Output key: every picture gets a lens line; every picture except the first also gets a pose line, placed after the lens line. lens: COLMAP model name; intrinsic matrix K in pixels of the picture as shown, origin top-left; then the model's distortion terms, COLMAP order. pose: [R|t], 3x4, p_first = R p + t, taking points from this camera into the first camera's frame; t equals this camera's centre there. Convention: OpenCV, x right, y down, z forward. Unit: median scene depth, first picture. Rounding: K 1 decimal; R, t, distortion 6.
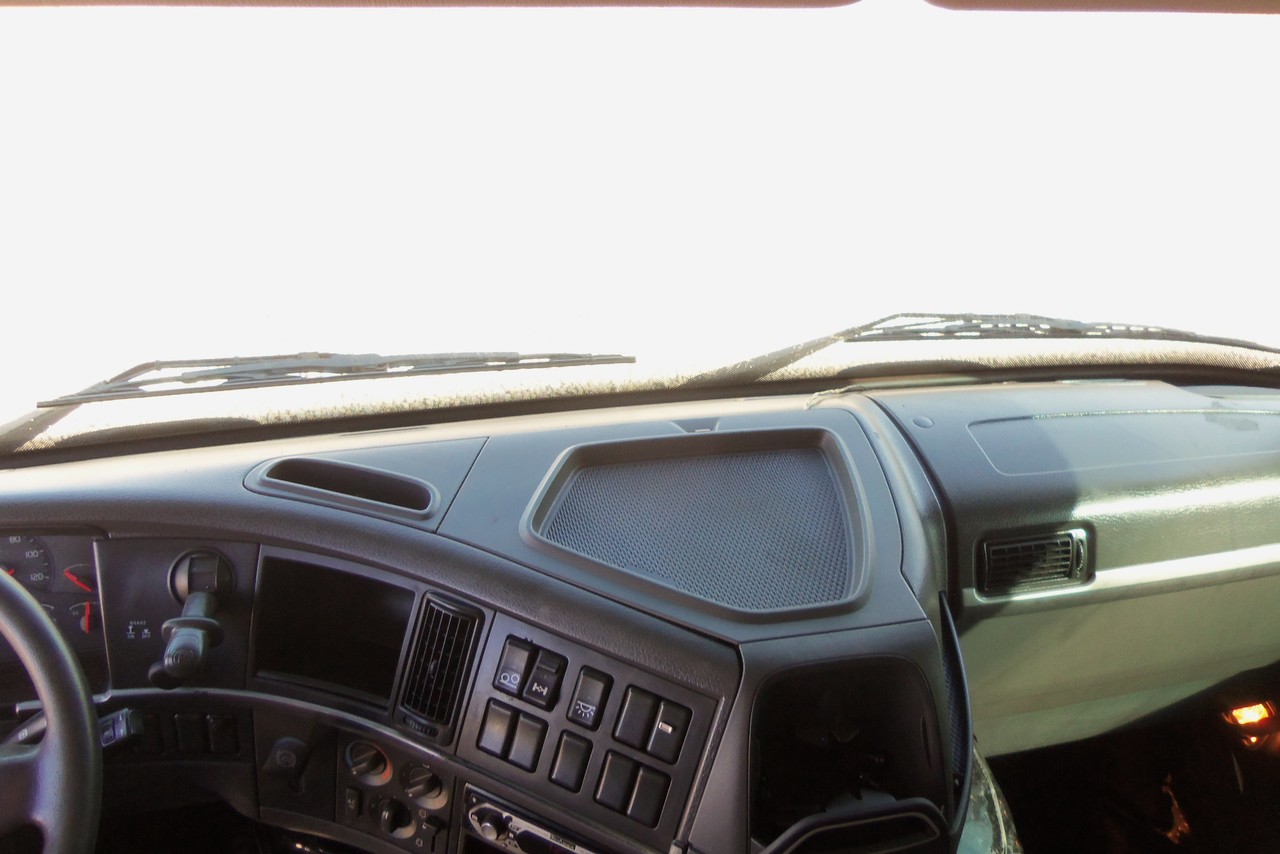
lens RADIAL K [[1078.4, 0, 633.0], [0, 1078.4, 405.3], [0, 0, 1]] dist [-0.016825, 0.004308]
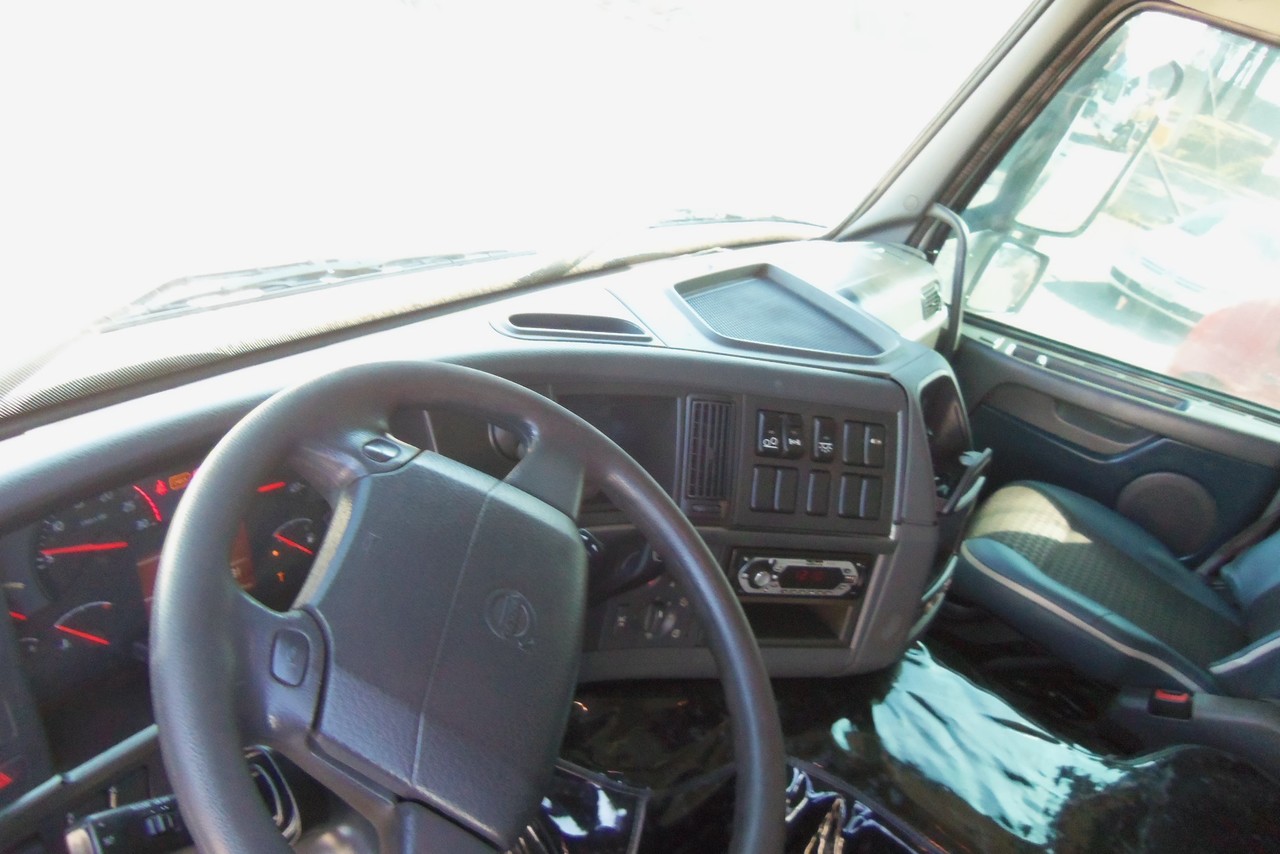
lens RADIAL K [[1078.4, 0, 633.0], [0, 1078.4, 405.3], [0, 0, 1]] dist [-0.016825, 0.004308]
pose [[0.712514, -0.181752, 0.677709, -0.962144], [0.208689, 0.977053, 0.042625, 0.117239], [-0.669905, 0.111060, 0.734093, 0.179363]]
